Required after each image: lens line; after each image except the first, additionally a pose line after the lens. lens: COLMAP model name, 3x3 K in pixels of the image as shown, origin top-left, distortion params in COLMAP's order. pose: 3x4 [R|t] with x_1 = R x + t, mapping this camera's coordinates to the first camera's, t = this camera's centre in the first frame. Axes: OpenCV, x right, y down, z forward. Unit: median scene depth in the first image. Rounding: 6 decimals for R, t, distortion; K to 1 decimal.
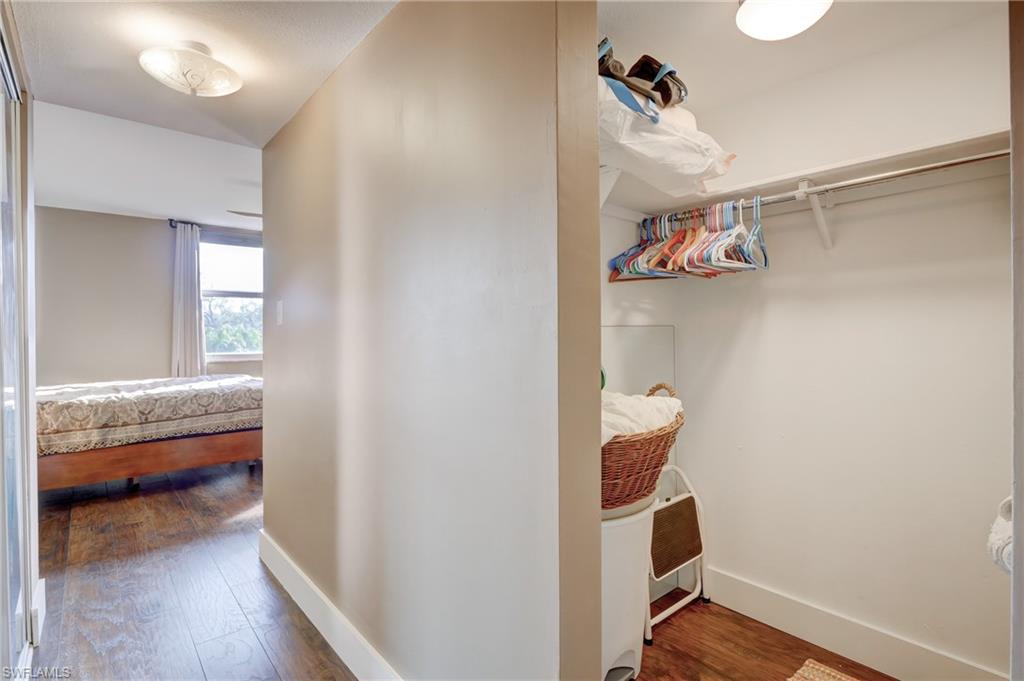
lens RADIAL K [[500.1, 0, 508.7], [0, 500.1, 334.8], [0, 0, 1]] dist [-0.017971, 0.000592]
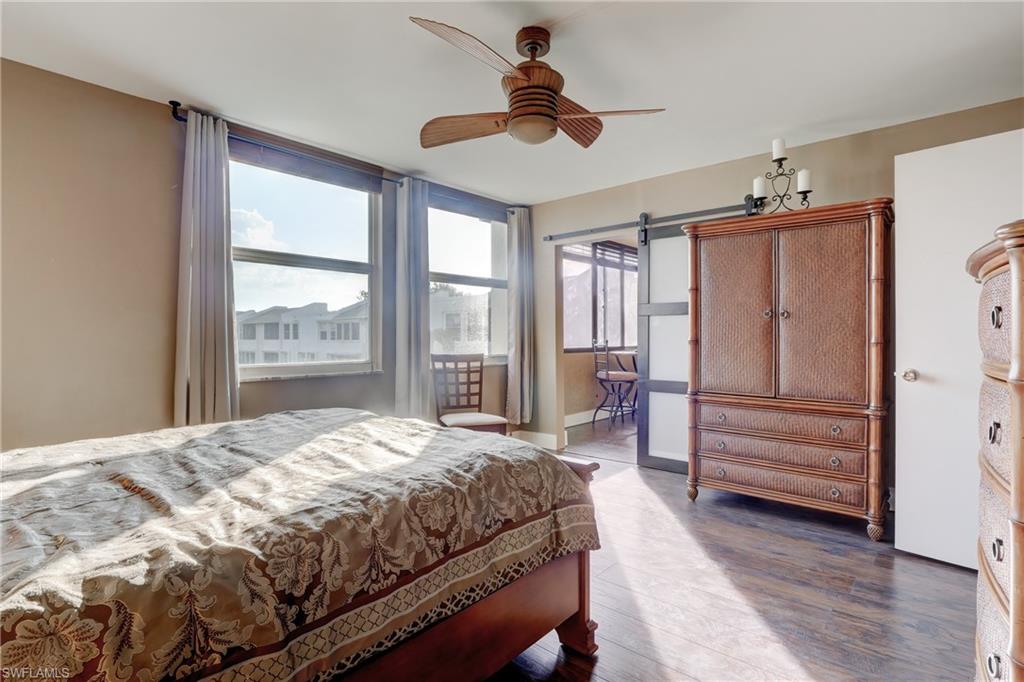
lens RADIAL K [[500.1, 0, 508.7], [0, 500.1, 335.3], [0, 0, 1]] dist [-0.017971, 0.000592]
pose [[0.989403, 0.003915, 0.145144, -0.642589], [-0.002984, 0.999974, -0.006631, 0.014036], [-0.145166, 0.006127, 0.989388, 0.692599]]
